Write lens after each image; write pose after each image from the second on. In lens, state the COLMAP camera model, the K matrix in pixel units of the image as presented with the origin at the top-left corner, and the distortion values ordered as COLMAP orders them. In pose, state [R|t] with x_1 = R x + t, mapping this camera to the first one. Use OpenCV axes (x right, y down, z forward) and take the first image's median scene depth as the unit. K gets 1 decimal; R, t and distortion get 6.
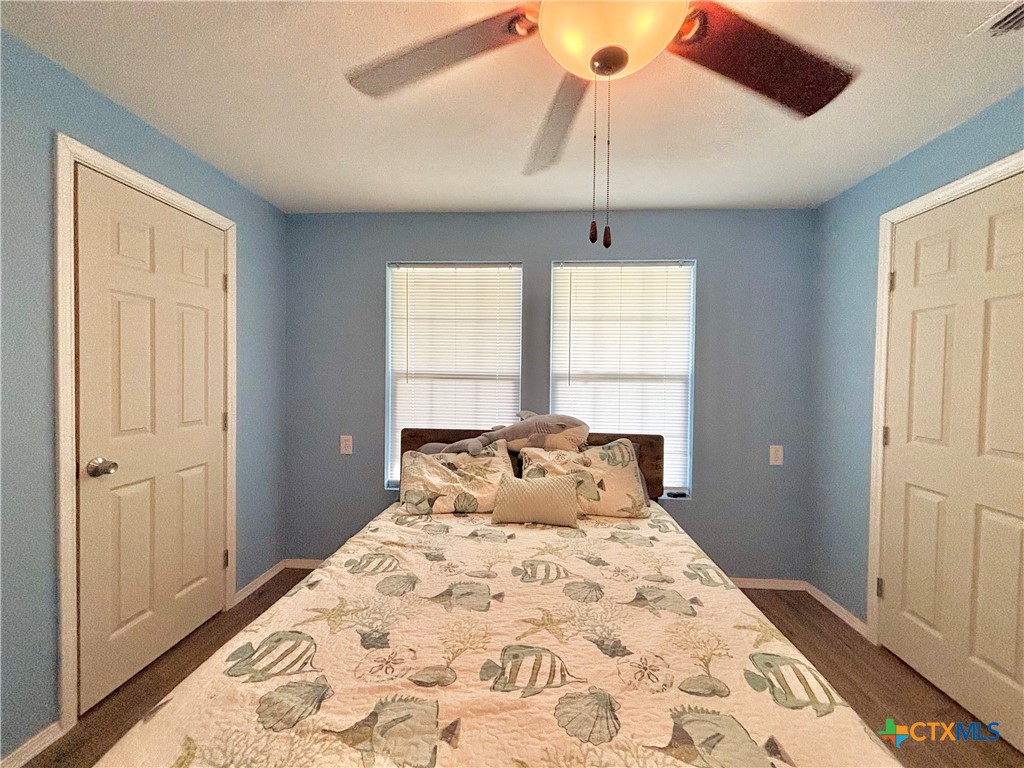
lens RADIAL K [[411.4, 0, 511.6], [0, 411.4, 381.3], [0, 0, 1]] dist [0.004195, -0.000194]
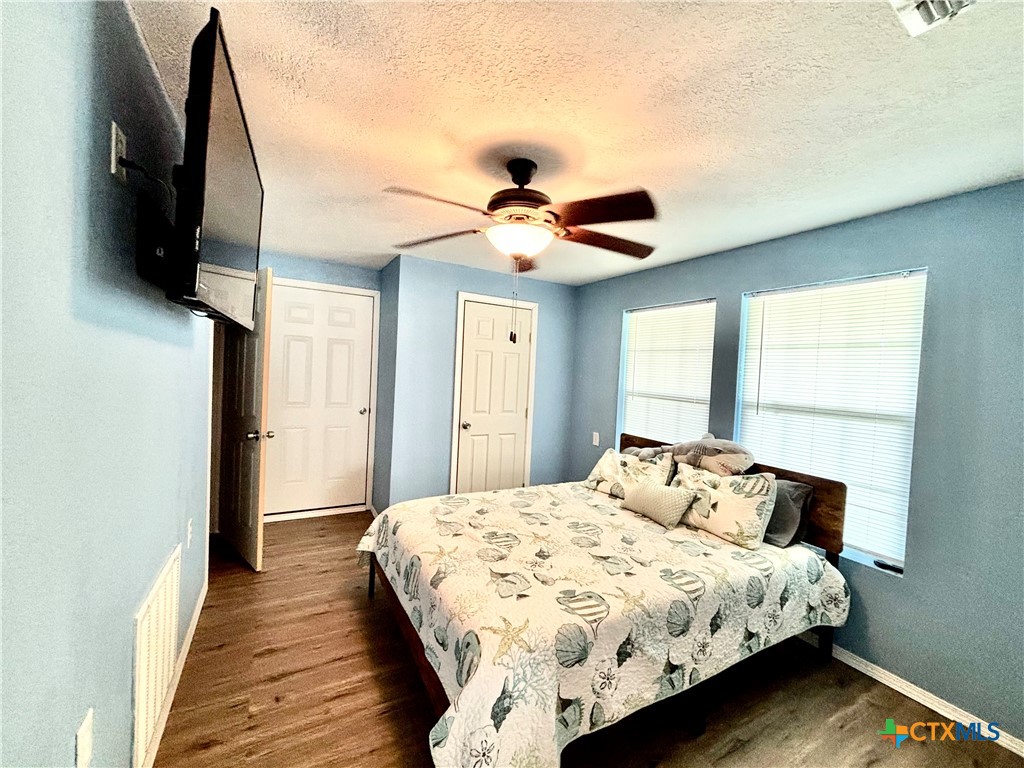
lens RADIAL K [[411.4, 0, 511.6], [0, 411.4, 381.3], [0, 0, 1]] dist [0.004195, -0.000194]
pose [[0.542950, 0.036958, -0.838951, 0.848436], [-0.054662, 0.998468, 0.008609, -0.059195], [0.837984, 0.041185, 0.544139, -0.060542]]
